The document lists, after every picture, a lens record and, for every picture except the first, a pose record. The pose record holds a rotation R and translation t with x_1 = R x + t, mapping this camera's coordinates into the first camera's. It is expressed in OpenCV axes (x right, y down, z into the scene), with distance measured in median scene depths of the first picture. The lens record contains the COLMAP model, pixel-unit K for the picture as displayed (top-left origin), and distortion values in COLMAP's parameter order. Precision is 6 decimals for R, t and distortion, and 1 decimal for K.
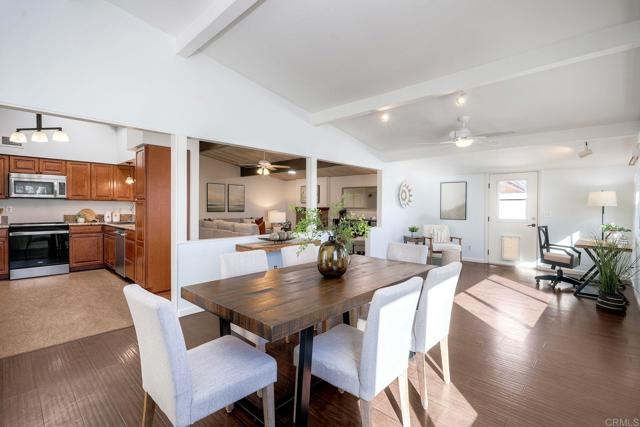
lens RADIAL K [[301.1, 0, 320.0], [0, 301.1, 211.1], [0, 0, 1]] dist [0.001380, -0.000025]
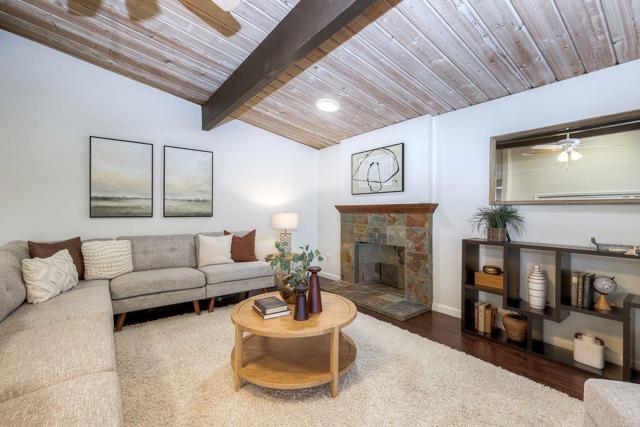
lens RADIAL K [[278.4, 0, 321.3], [0, 278.4, 211.2], [0, 0, 1]] dist [0.000242, 0.000077]
pose [[0.989144, -0.004303, -0.146889, -0.089521], [0.002526, 0.999921, -0.012278, -0.000554], [0.146930, 0.011773, 0.989077, 1.122381]]
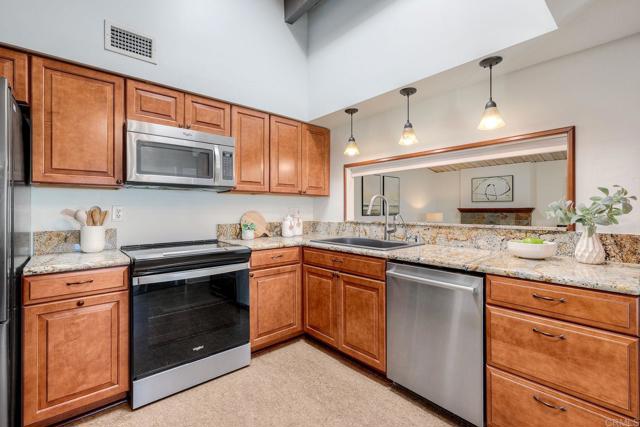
lens RADIAL K [[285.2, 0, 323.5], [0, 285.2, 209.1], [0, 0, 1]] dist [0.001918, 0.000093]
pose [[0.996404, -0.008574, -0.084295, -0.639825], [0.006974, 0.999790, -0.019258, -0.001345], [0.084442, 0.018601, 0.996255, 0.561205]]
